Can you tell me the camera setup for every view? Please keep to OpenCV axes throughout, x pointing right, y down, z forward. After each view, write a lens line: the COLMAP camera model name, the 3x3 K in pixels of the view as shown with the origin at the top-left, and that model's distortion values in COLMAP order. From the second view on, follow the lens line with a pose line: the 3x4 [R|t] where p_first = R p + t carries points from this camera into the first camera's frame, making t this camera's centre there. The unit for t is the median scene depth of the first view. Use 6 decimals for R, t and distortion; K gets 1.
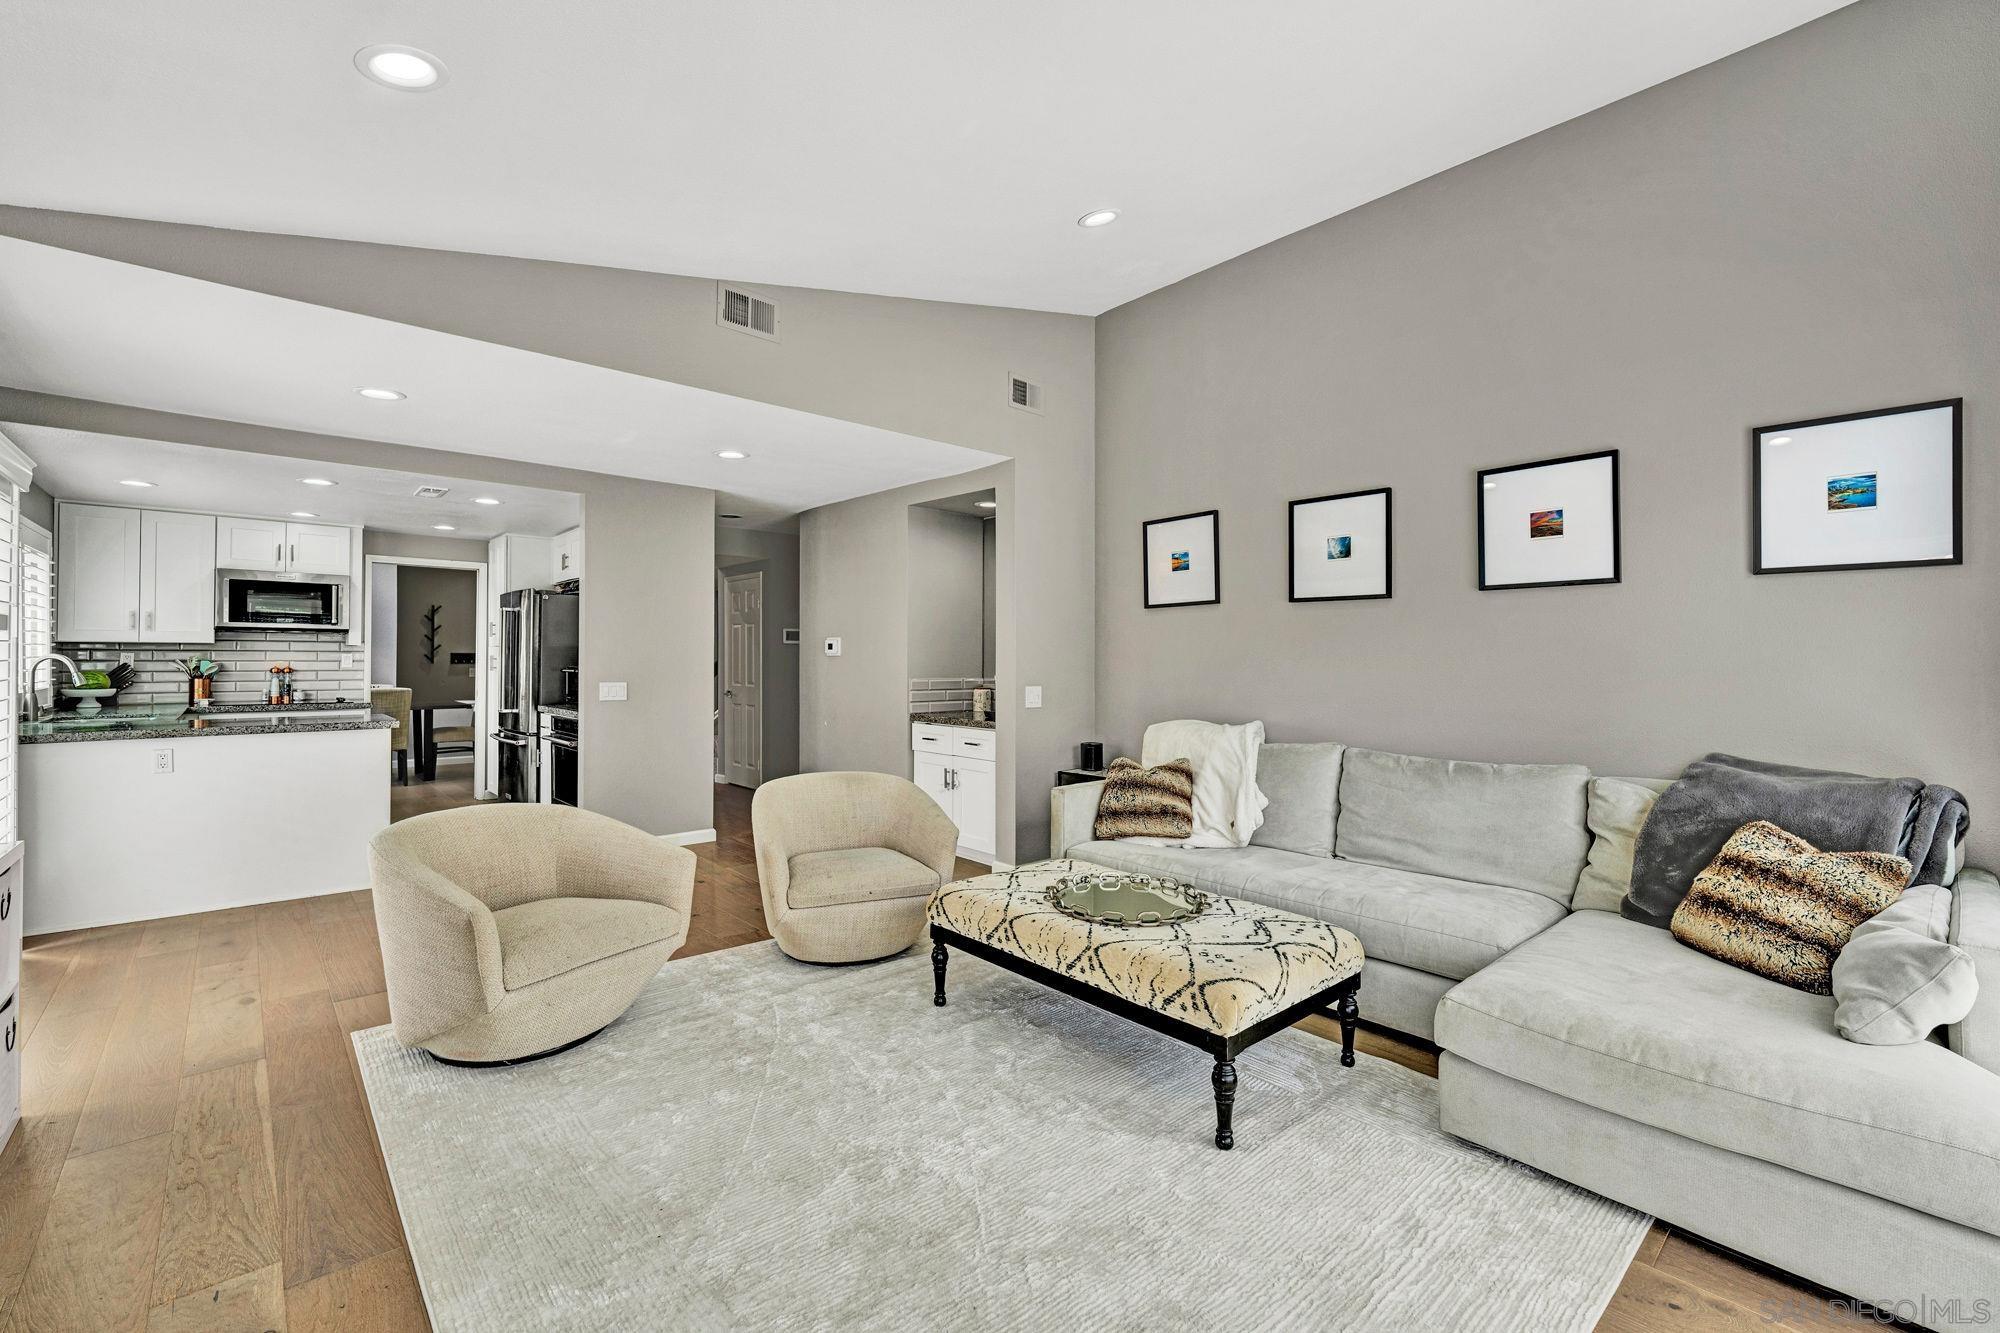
lens RADIAL K [[850.7, 0, 1000.0], [0, 850.7, 666.5], [0, 0, 1]] dist [0.002137, 0.000306]
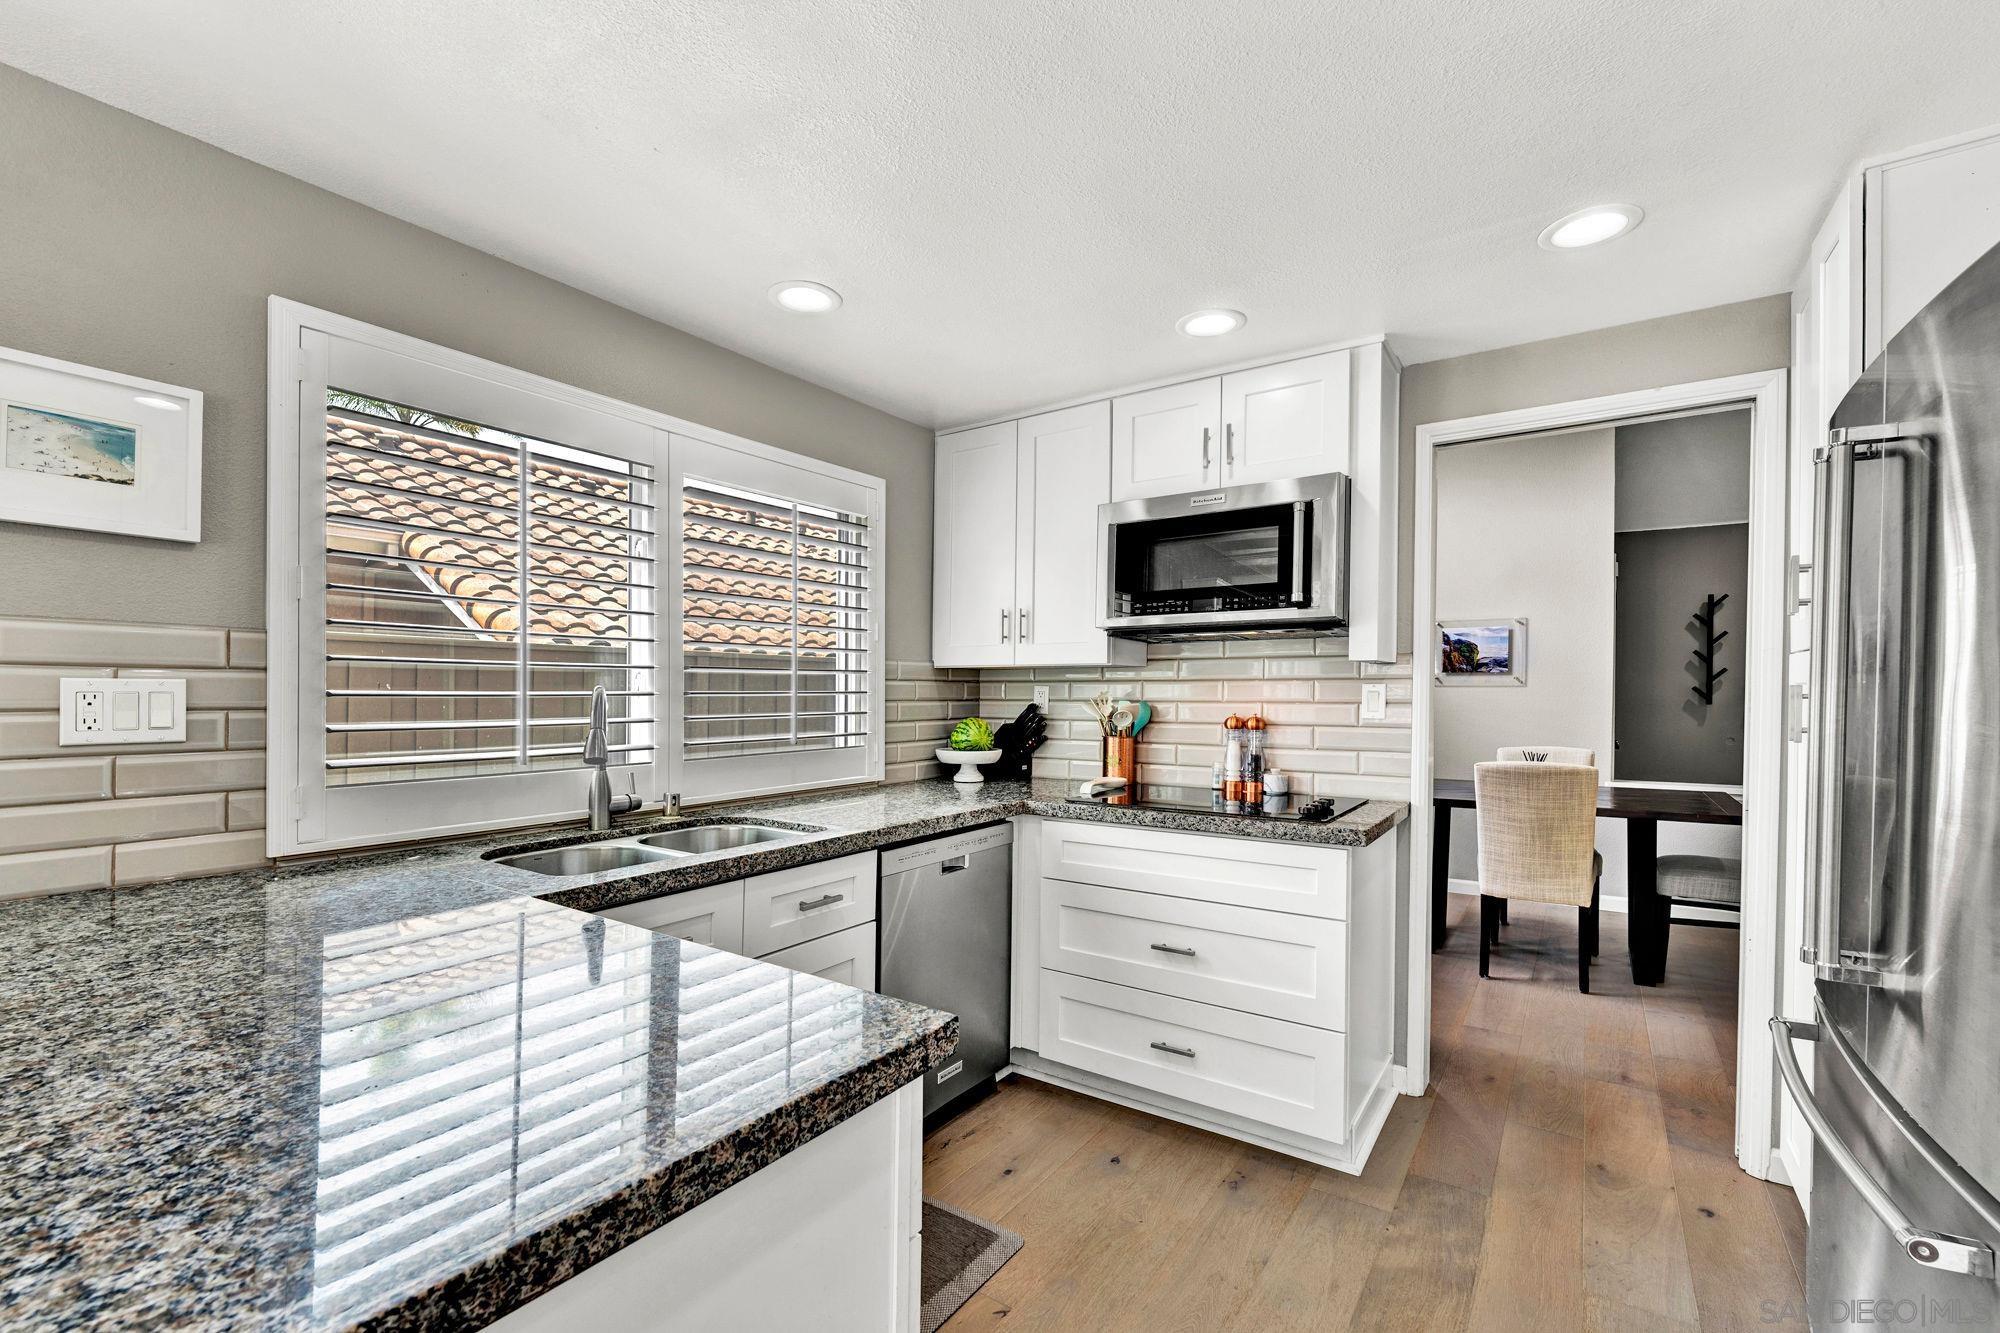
lens RADIAL K [[868.3, 0, 1001.6], [0, 868.3, 702.5], [0, 0, 1]] dist [-0.000007, -0.000092]
pose [[0.243874, 0.007066, -0.969781, -0.460815], [-0.009697, 0.999941, 0.004847, -0.007508], [0.969758, 0.008222, 0.243928, 0.810972]]
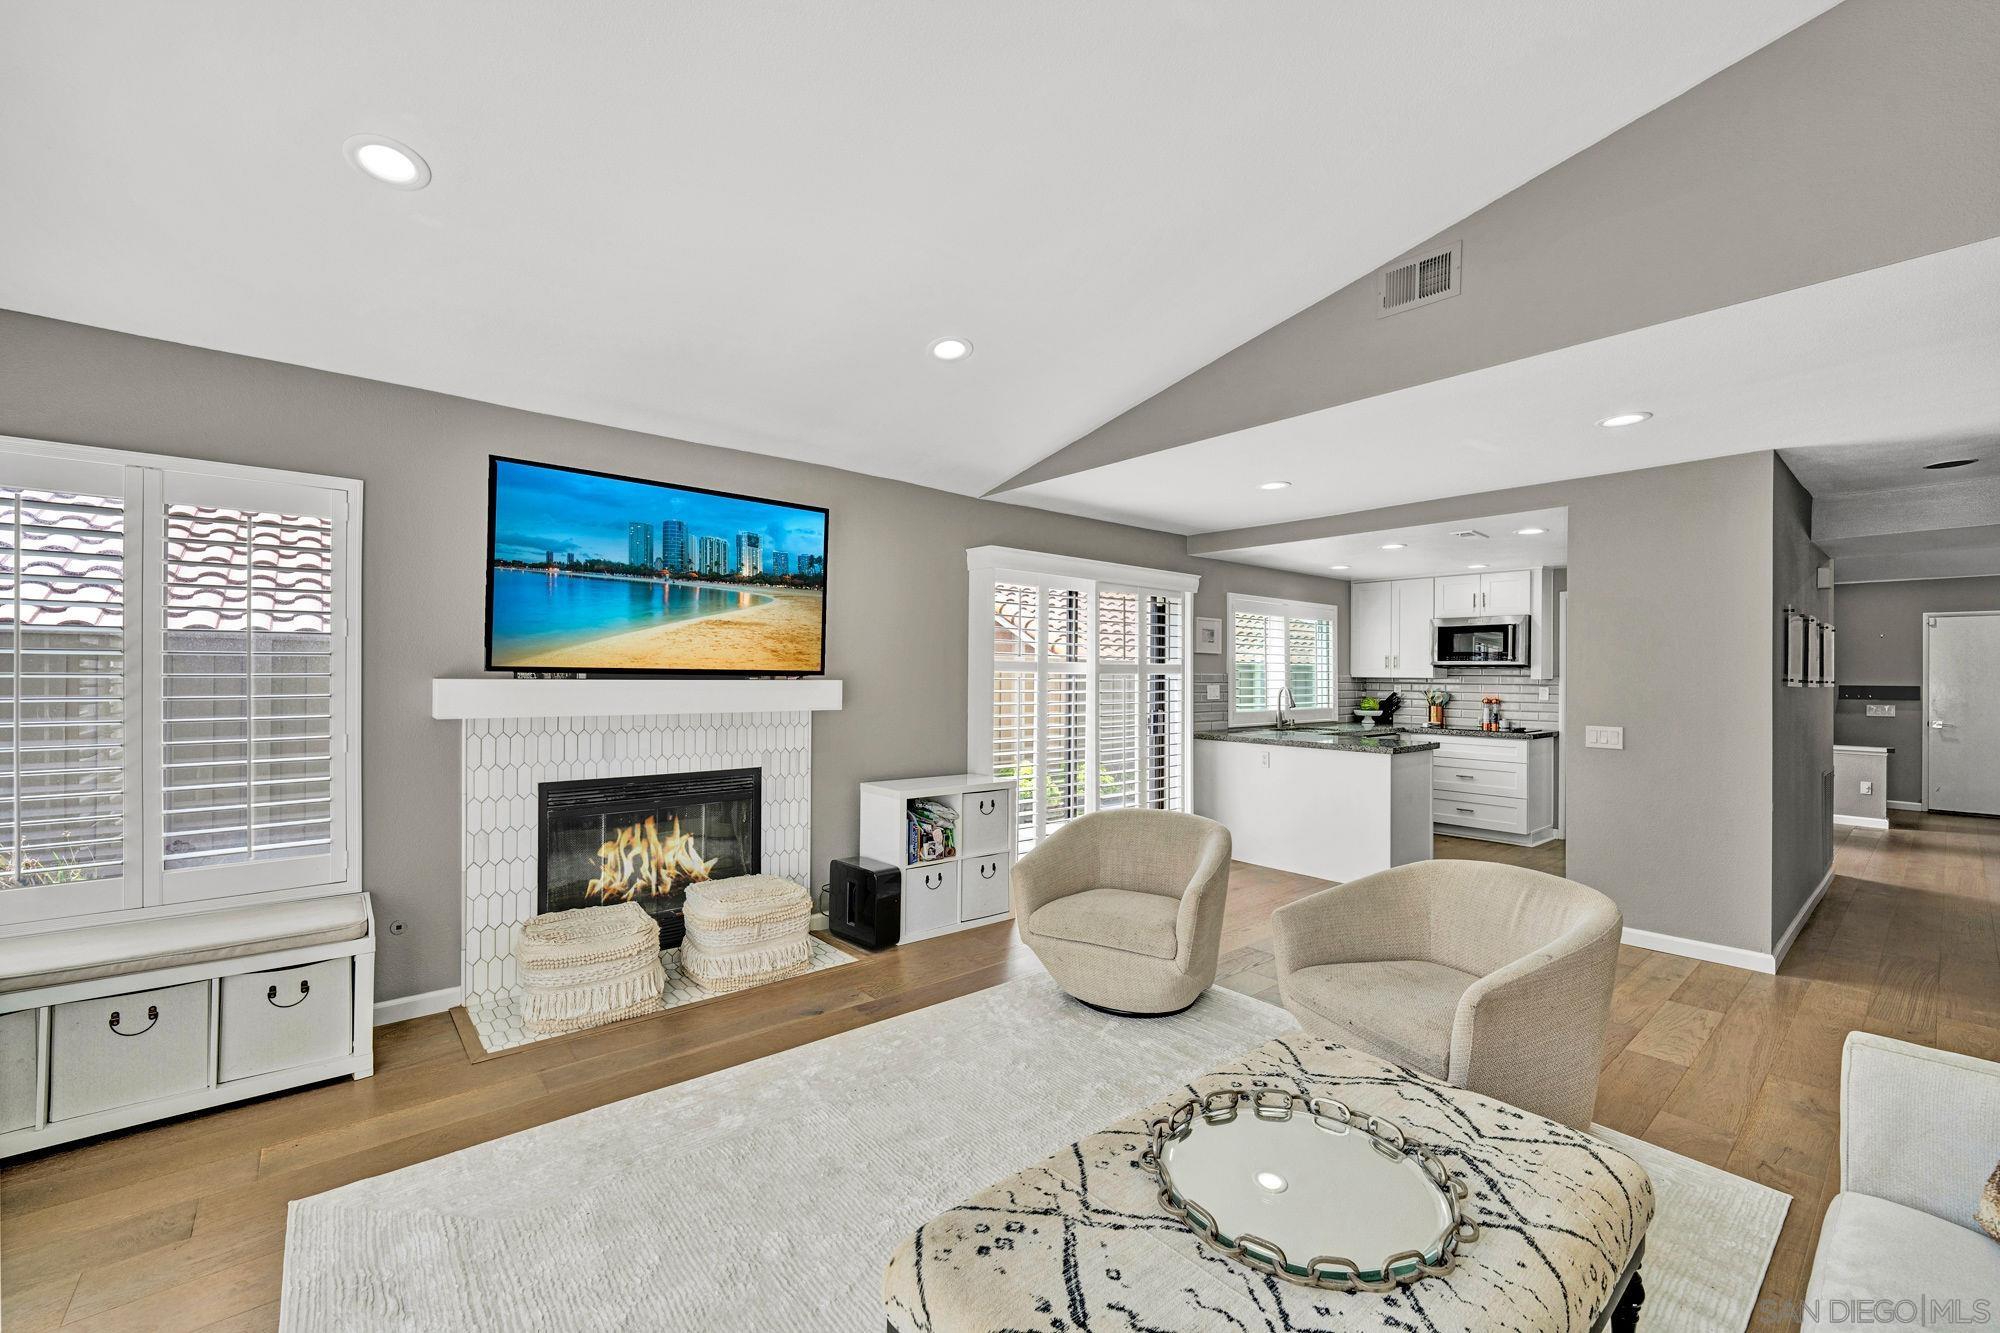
lens RADIAL K [[828.0, 0, 999.2], [0, 828.0, 657.4], [0, 0, 1]] dist [0.000299, -0.000258]
pose [[-0.024926, -0.025926, -0.999353, 0.312720], [-0.019282, 0.999490, -0.025449, -0.013987], [0.999503, 0.018635, -0.025413, 0.382231]]
